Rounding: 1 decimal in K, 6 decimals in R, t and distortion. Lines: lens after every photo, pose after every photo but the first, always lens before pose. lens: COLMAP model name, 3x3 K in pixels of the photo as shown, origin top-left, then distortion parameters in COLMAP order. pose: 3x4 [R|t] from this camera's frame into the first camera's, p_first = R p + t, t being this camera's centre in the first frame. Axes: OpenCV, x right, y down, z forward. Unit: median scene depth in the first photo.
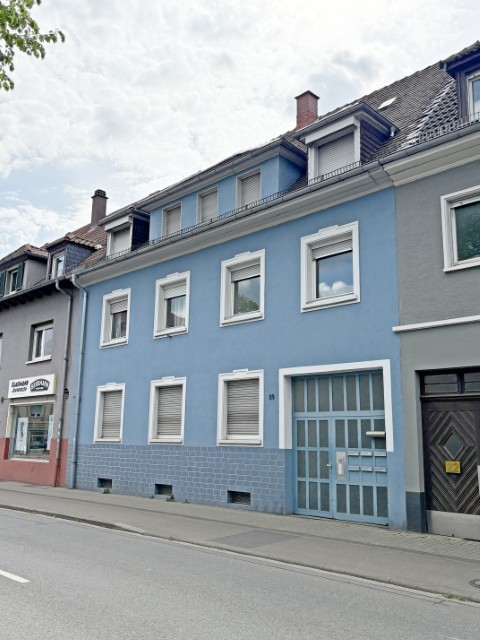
lens RADIAL K [[584.2, 0, 240.6], [0, 584.2, 317.7], [0, 0, 1]] dist [0.016295, 0.000000]
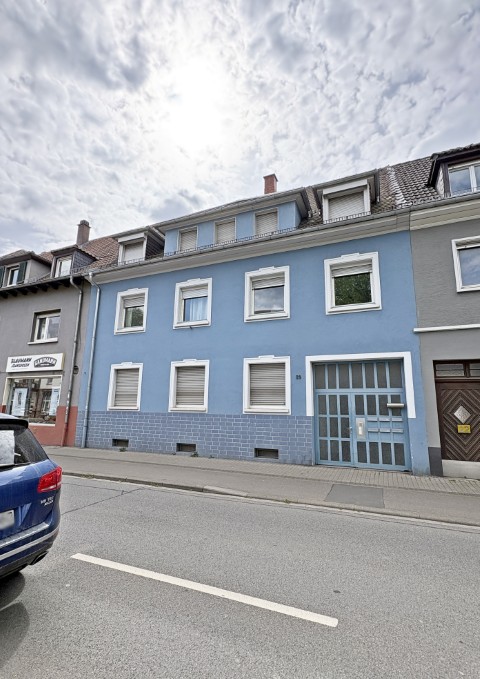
lens RADIAL K [[321.6, 0, 239.8], [0, 321.6, 344.9], [0, 0, 1]] dist [-0.003970, 0.004956]
pose [[0.927269, 0.067893, 0.368189, -0.314747], [-0.076673, 0.997013, 0.009253, 0.061907], [-0.366461, -0.036810, 0.929705, 0.345886]]
